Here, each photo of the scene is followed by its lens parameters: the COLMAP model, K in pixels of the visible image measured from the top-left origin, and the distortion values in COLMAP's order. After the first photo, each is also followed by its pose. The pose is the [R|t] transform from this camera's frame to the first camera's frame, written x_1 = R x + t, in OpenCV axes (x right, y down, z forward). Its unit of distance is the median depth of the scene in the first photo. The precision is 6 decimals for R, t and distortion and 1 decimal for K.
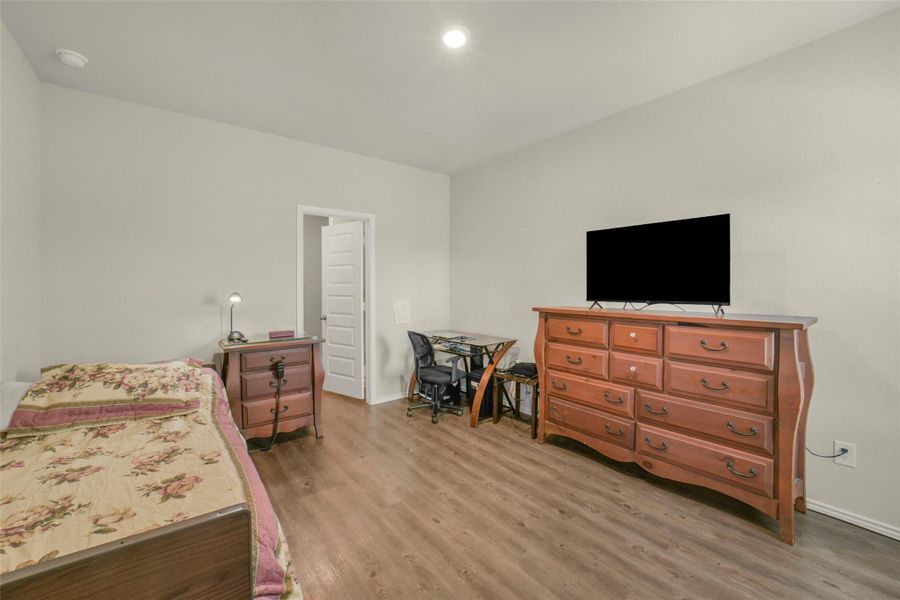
lens RADIAL K [[354.5, 0, 451.9], [0, 354.5, 296.6], [0, 0, 1]] dist [-0.010698, 0.000607]
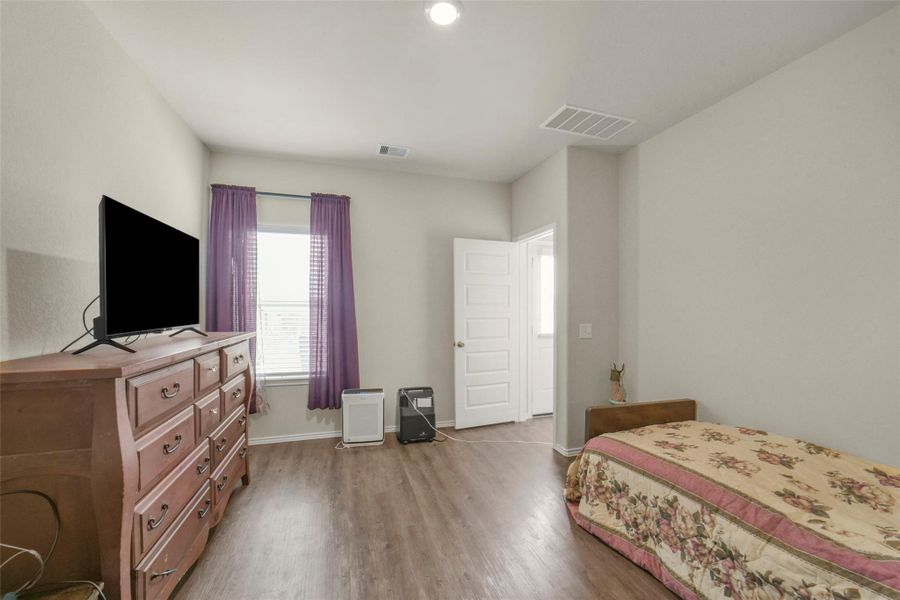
lens RADIAL K [[354.5, 0, 451.9], [0, 354.5, 296.6], [0, 0, 1]] dist [-0.010698, 0.000607]
pose [[-0.928390, 0.016979, 0.371219, -0.404398], [0.016974, 0.999851, -0.003281, -0.063146], [-0.371219, 0.003255, -0.928540, 2.134665]]
